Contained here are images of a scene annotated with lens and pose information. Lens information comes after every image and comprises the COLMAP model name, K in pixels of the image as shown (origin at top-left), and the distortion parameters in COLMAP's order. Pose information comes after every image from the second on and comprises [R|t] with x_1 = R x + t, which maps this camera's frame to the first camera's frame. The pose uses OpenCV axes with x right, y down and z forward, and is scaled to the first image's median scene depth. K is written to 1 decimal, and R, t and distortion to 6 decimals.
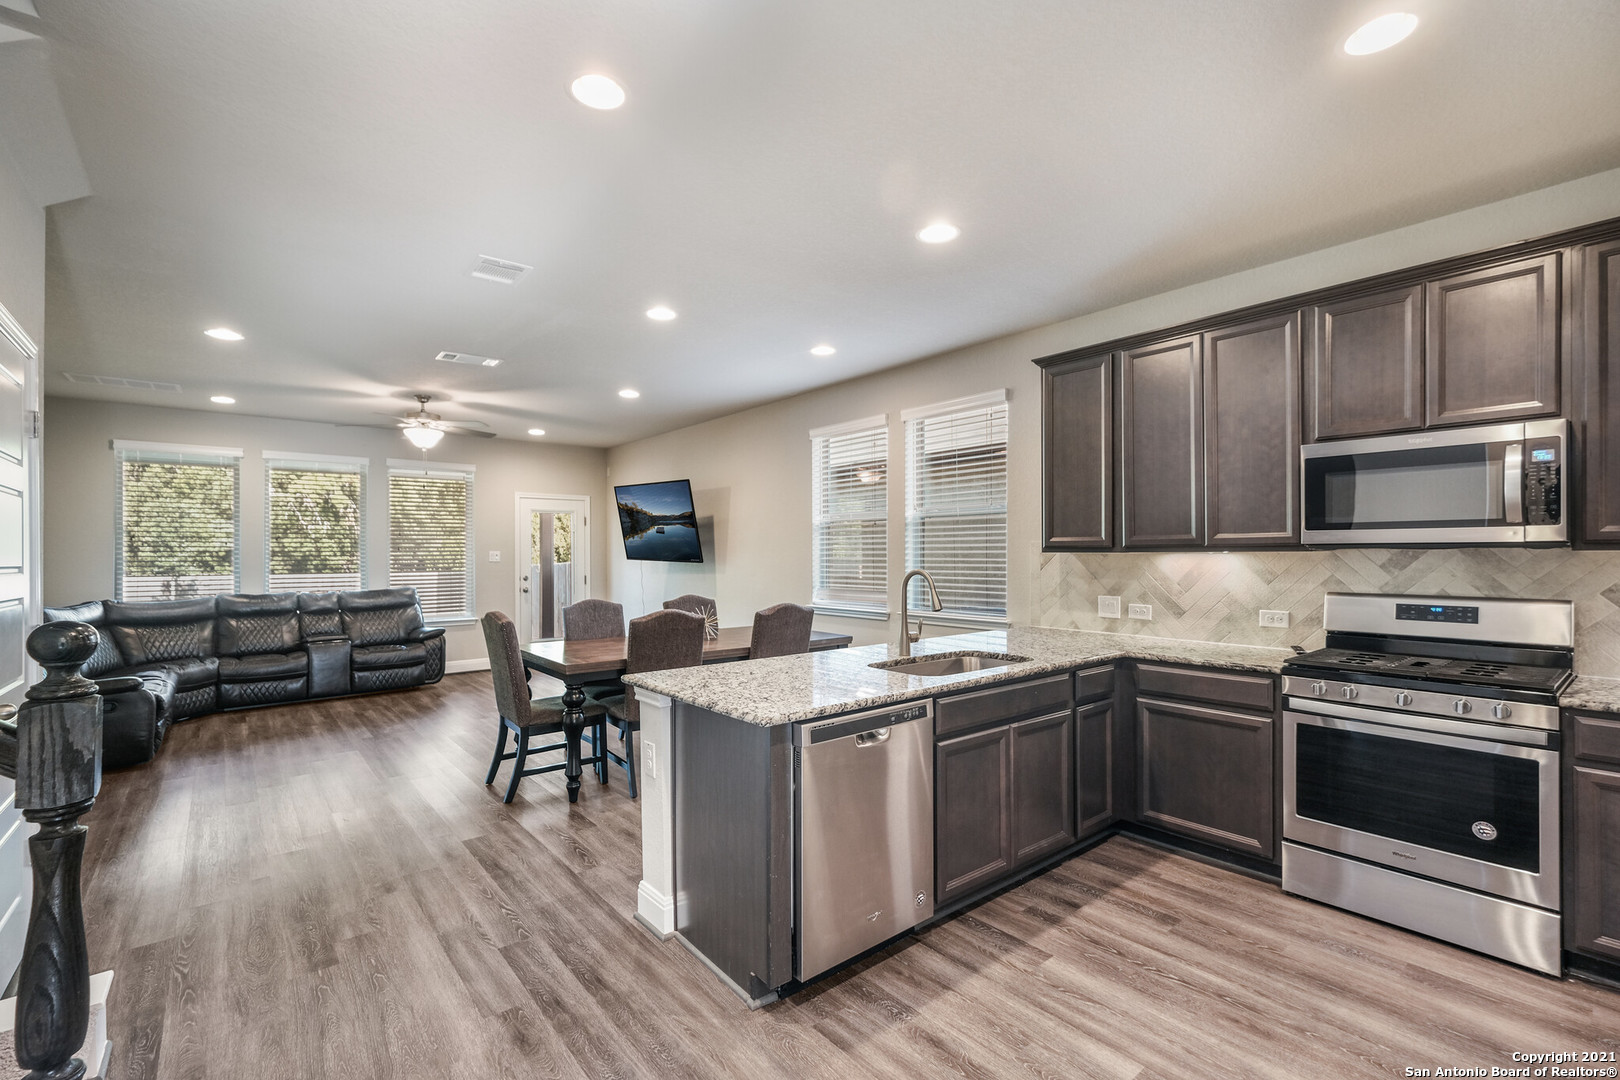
lens RADIAL K [[713.4, 0, 800.7], [0, 713.4, 546.1], [0, 0, 1]] dist [0.002119, 0.000642]
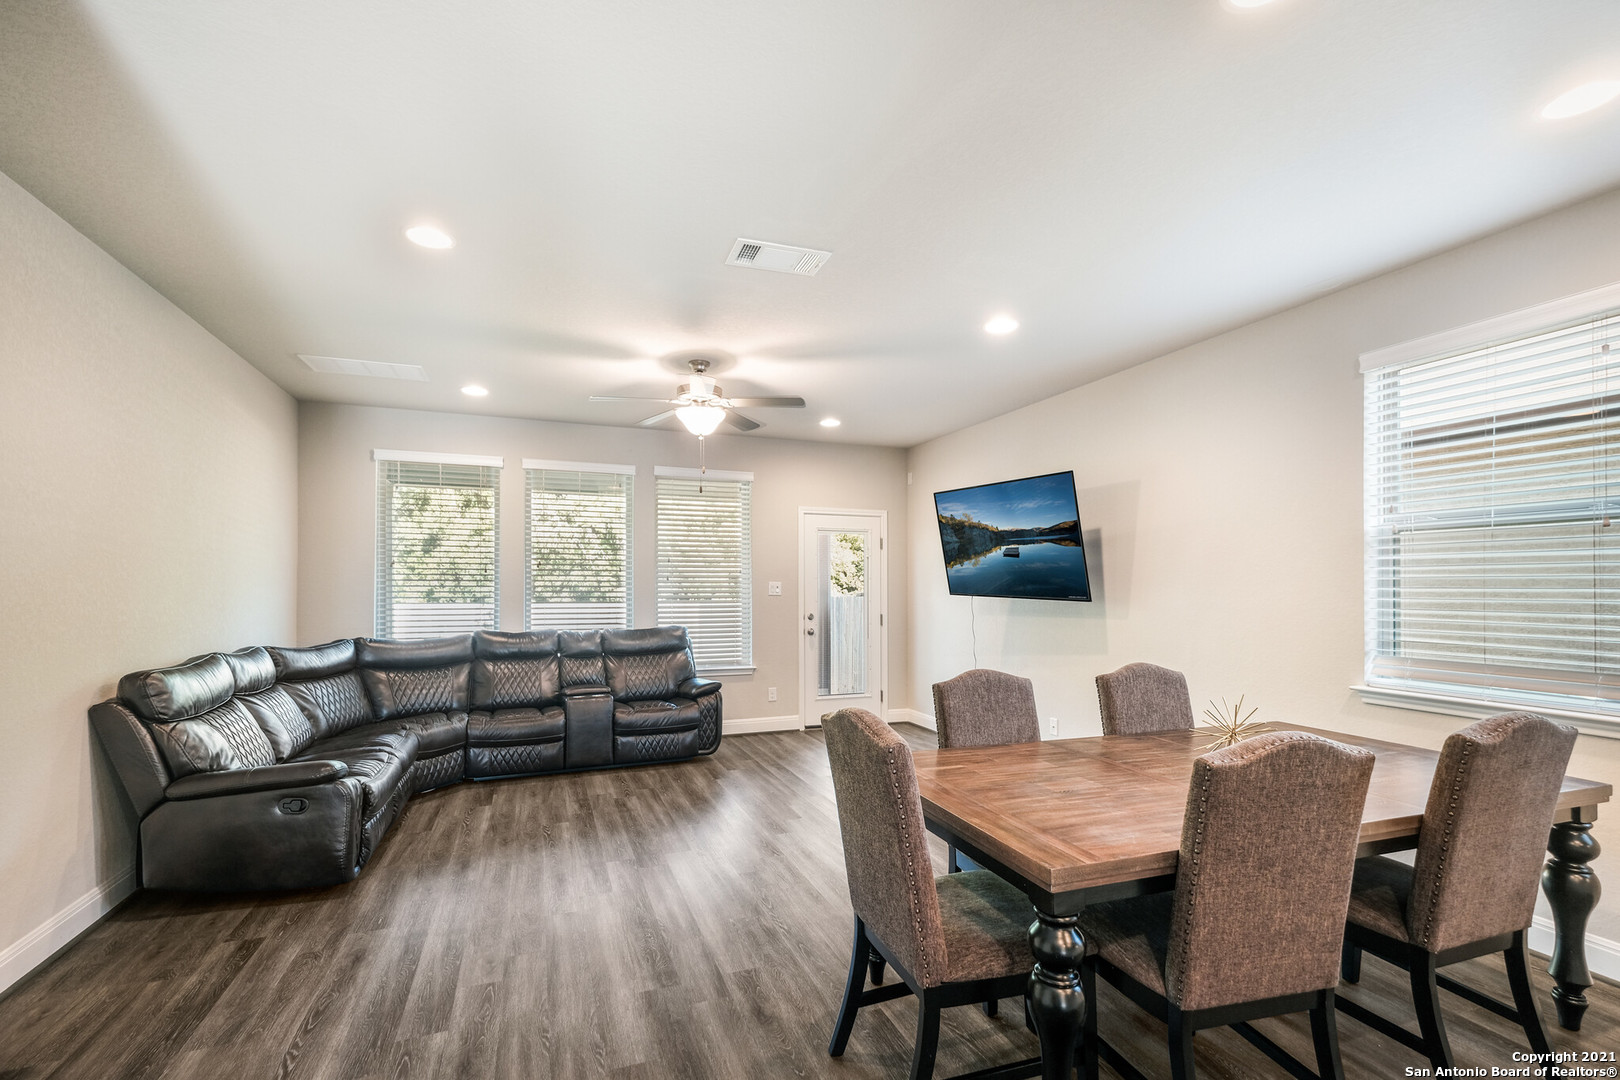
lens RADIAL K [[713.4, 0, 809.1], [0, 713.4, 586.7], [0, 0, 1]] dist [0.002119, 0.000642]
pose [[0.951068, 0.006392, -0.308916, -0.226683], [-0.002787, 0.999923, 0.012111, 0.003972], [0.308969, -0.010658, 0.951012, 0.396099]]
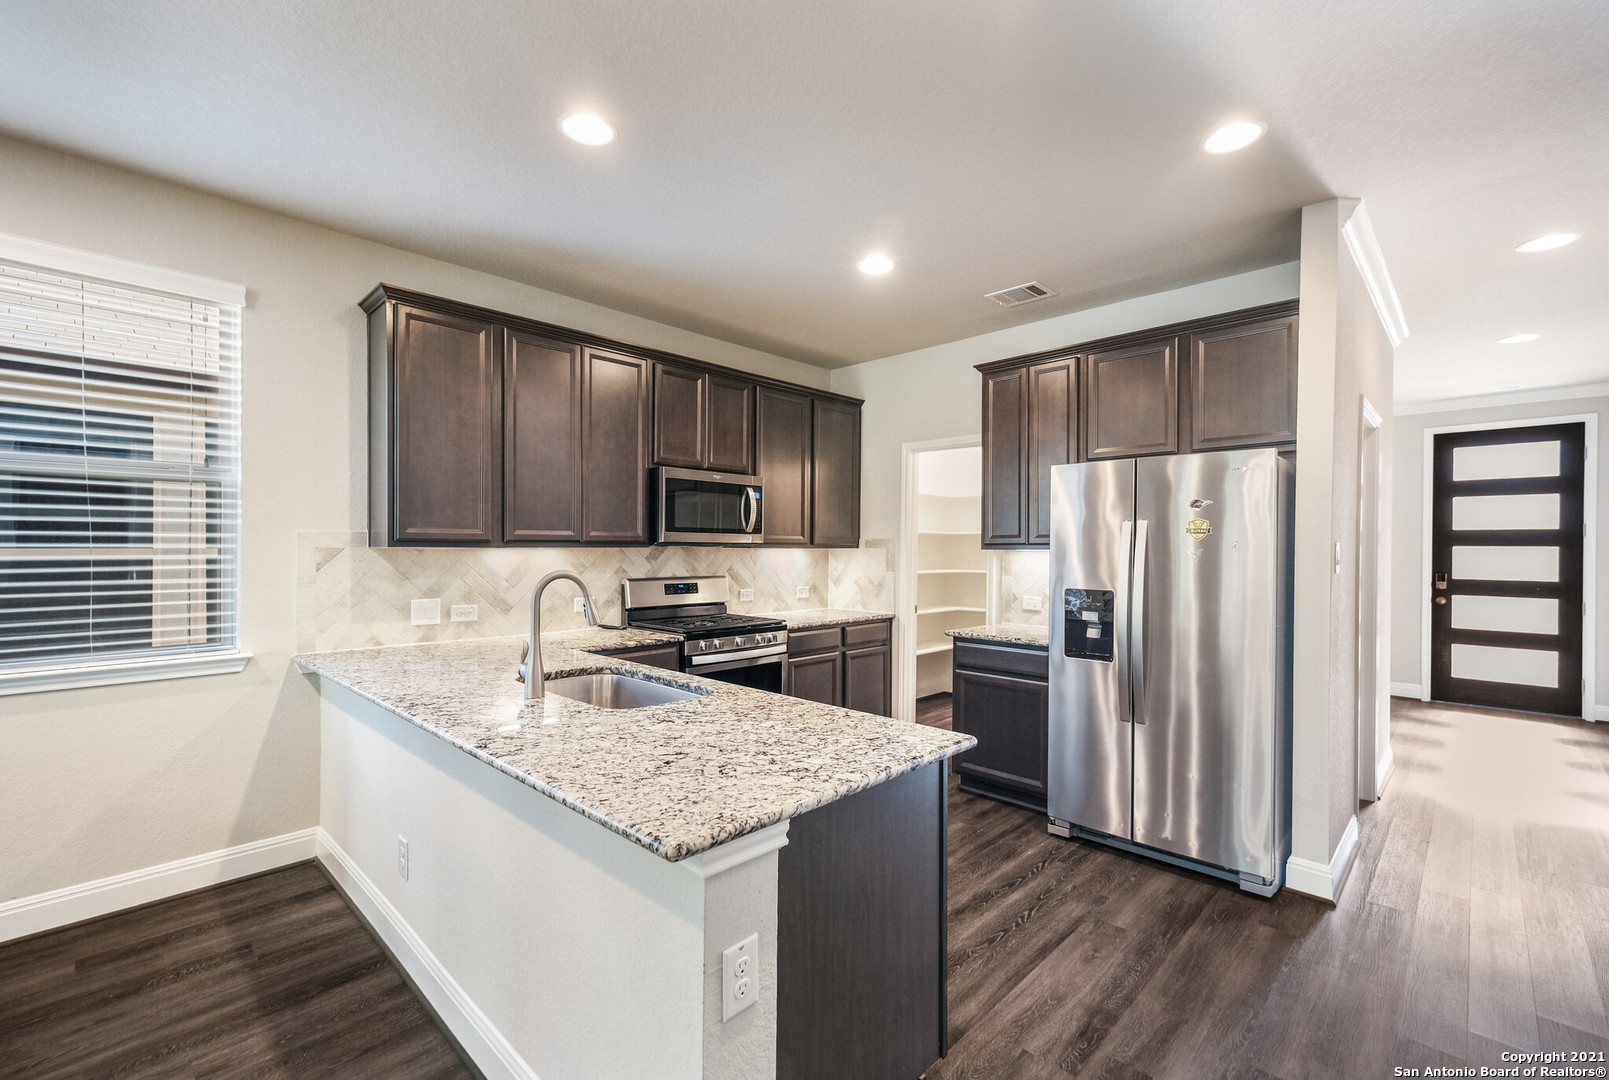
lens RADIAL K [[700.6, 0, 800.3], [0, 700.6, 546.7], [0, 0, 1]] dist [0.015749, 0.000318]
pose [[-0.119665, 0.005197, 0.992801, -0.312473], [-0.013386, 0.999887, -0.006848, 0.005776], [-0.992724, -0.014109, -0.119582, 0.464986]]
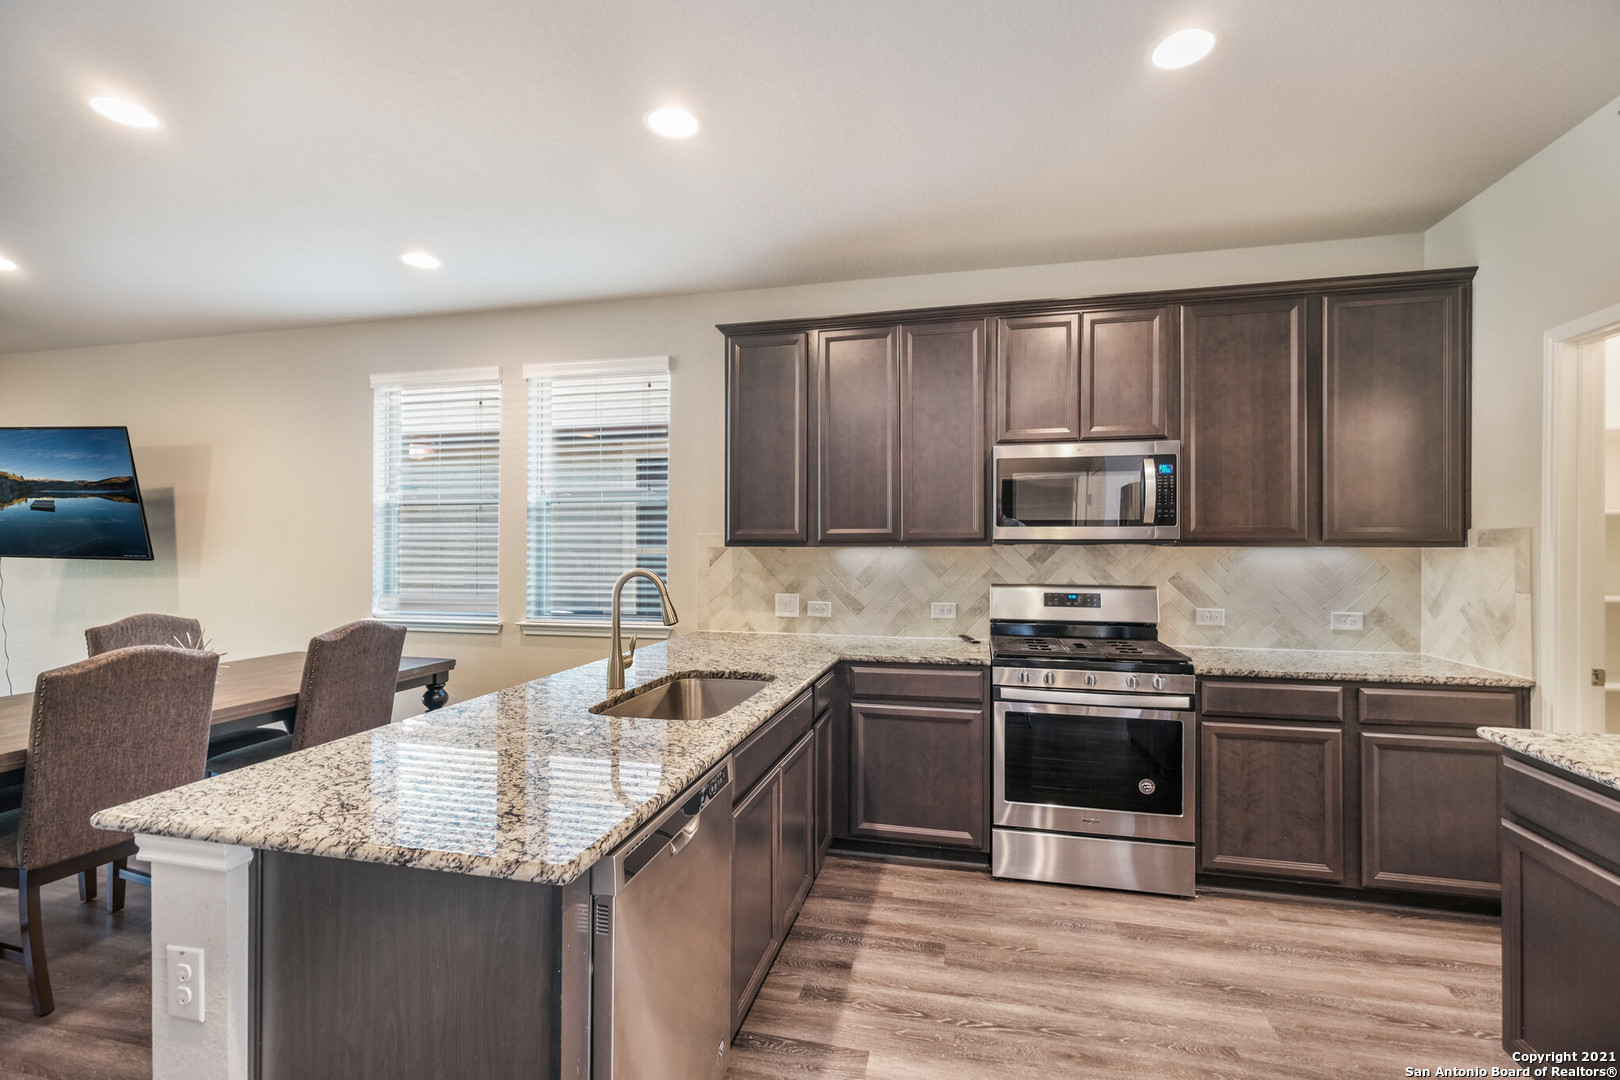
lens RADIAL K [[713.4, 0, 814.3], [0, 713.4, 538.3], [0, 0, 1]] dist [0.002119, 0.000642]
pose [[0.789518, 0.012458, 0.613600, -0.079371], [-0.010831, 0.999921, -0.006365, 0.002405], [-0.613631, -0.001620, 0.789591, 0.169796]]
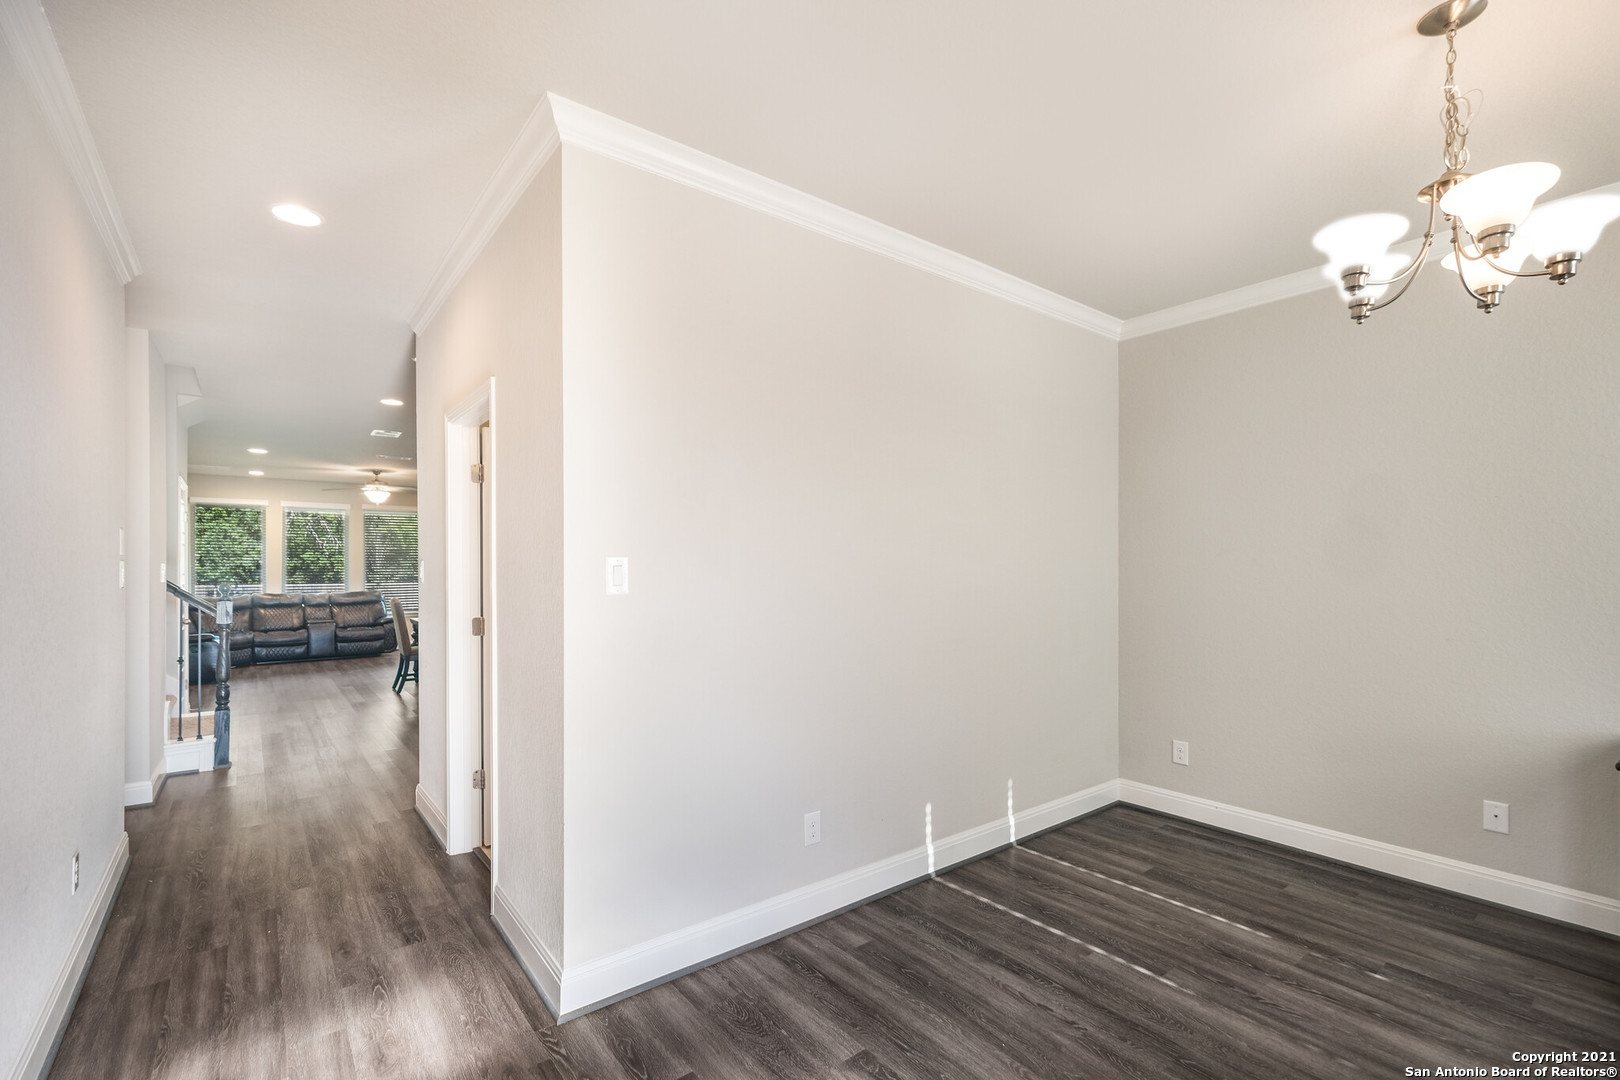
lens RADIAL K [[713.4, 0, 804.9], [0, 713.4, 553.8], [0, 0, 1]] dist [0.002119, 0.000642]
pose [[0.999782, -0.004076, -0.020489, 0.537389], [0.003988, 0.999983, -0.004352, -0.011820], [0.020506, 0.004270, 0.999781, -0.679490]]
